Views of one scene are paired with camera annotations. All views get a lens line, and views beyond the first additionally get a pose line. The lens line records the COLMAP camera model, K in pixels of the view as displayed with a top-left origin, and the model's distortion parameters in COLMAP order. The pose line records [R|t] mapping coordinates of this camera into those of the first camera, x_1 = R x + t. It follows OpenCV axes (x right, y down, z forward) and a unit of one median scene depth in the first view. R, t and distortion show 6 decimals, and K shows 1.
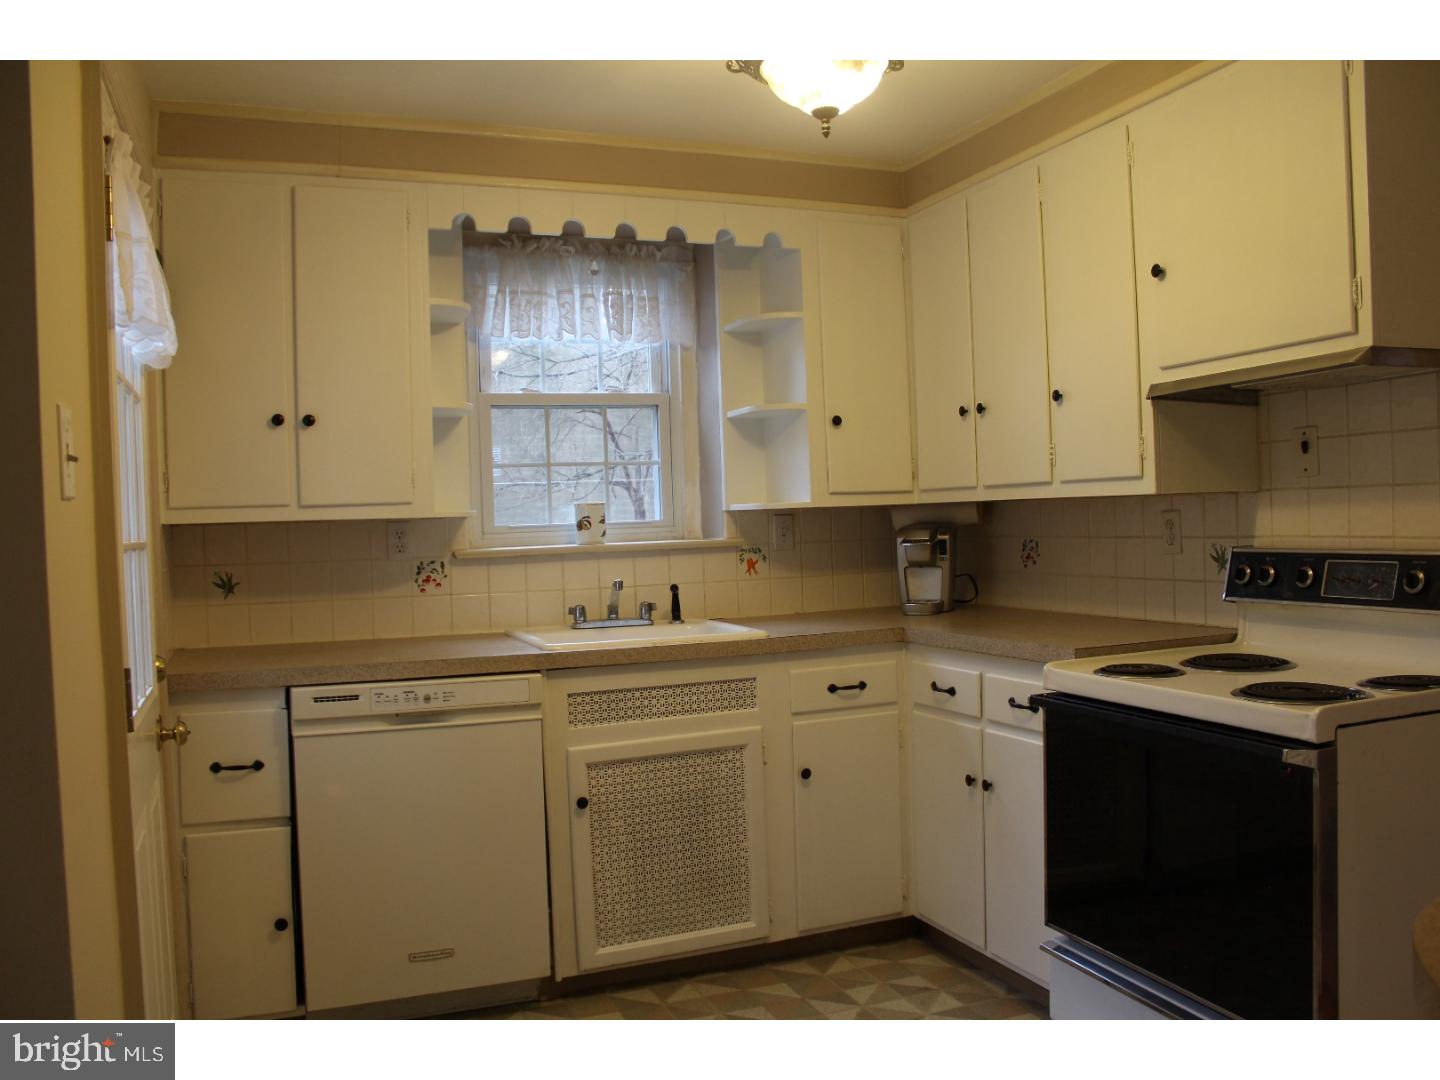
lens RADIAL K [[1195.5, 0, 720.0], [0, 1195.5, 540.0], [0, 0, 1]] dist [-0.190531, 0.181264]
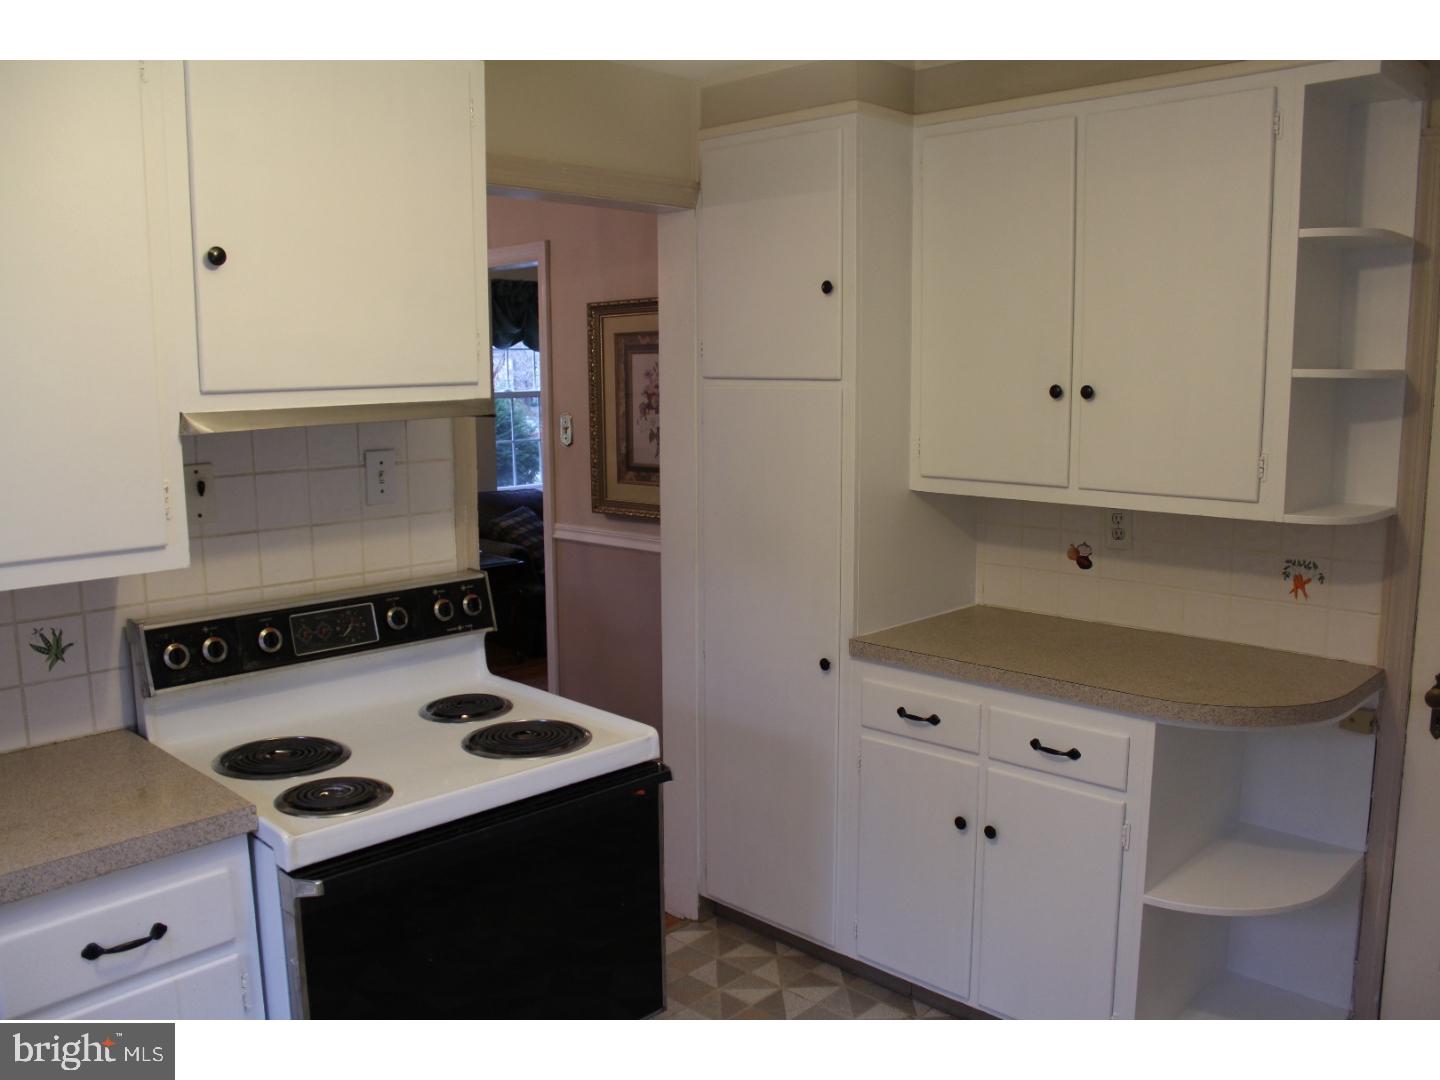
lens RADIAL K [[1195.5, 0, 720.0], [0, 1195.5, 540.0], [0, 0, 1]] dist [-0.190531, 0.181264]
pose [[-0.433556, -0.090136, 0.896607, -0.426420], [0.040516, 0.992029, 0.119321, -0.134689], [-0.900215, 0.088059, -0.426448, 1.072225]]
